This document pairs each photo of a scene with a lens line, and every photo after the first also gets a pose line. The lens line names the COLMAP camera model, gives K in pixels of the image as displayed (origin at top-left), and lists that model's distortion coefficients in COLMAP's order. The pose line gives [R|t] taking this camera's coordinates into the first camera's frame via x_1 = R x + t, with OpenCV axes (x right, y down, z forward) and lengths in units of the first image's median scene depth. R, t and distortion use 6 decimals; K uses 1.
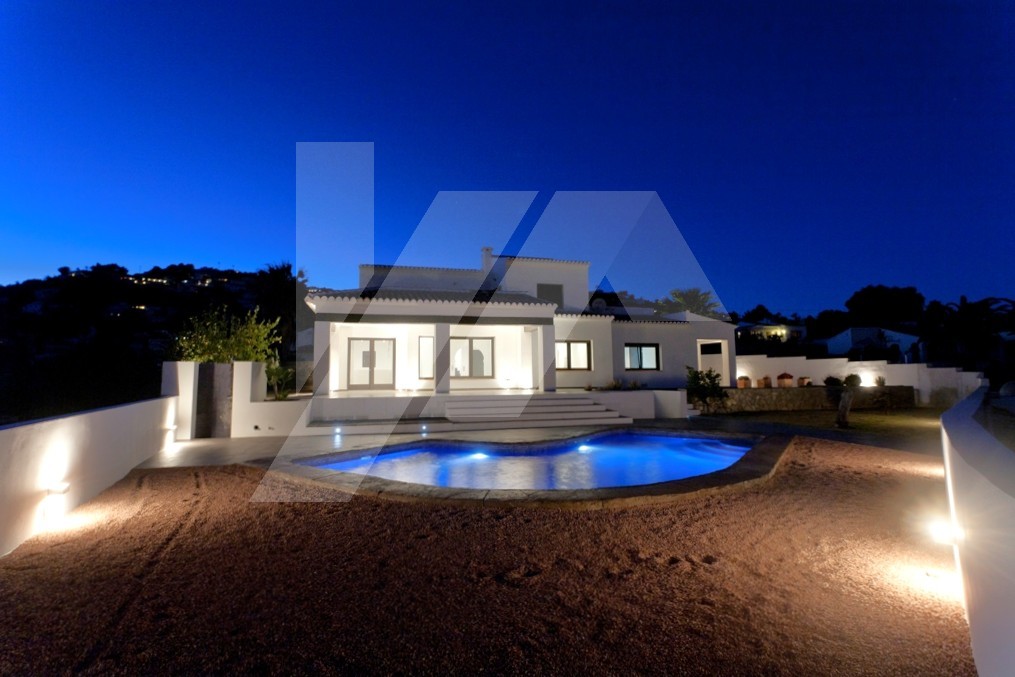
lens RADIAL K [[462.0, 0, 507.5], [0, 462.0, 338.5], [0, 0, 1]] dist [0.000054, -0.000024]
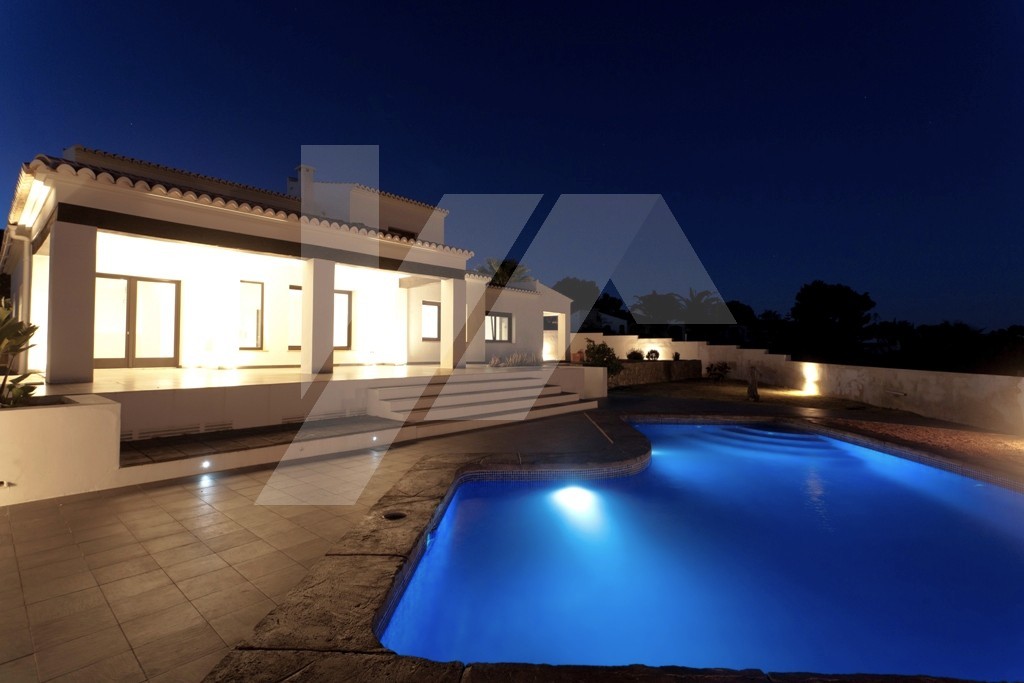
lens RADIAL K [[463.1, 0, 488.9], [0, 463.1, 339.7], [0, 0, 1]] dist [-0.001527, -0.000119]
pose [[0.851054, 0.022540, 0.524593, -0.213919], [-0.055753, 0.997309, 0.047598, 0.024519], [-0.522109, -0.069756, 0.850021, 0.281476]]
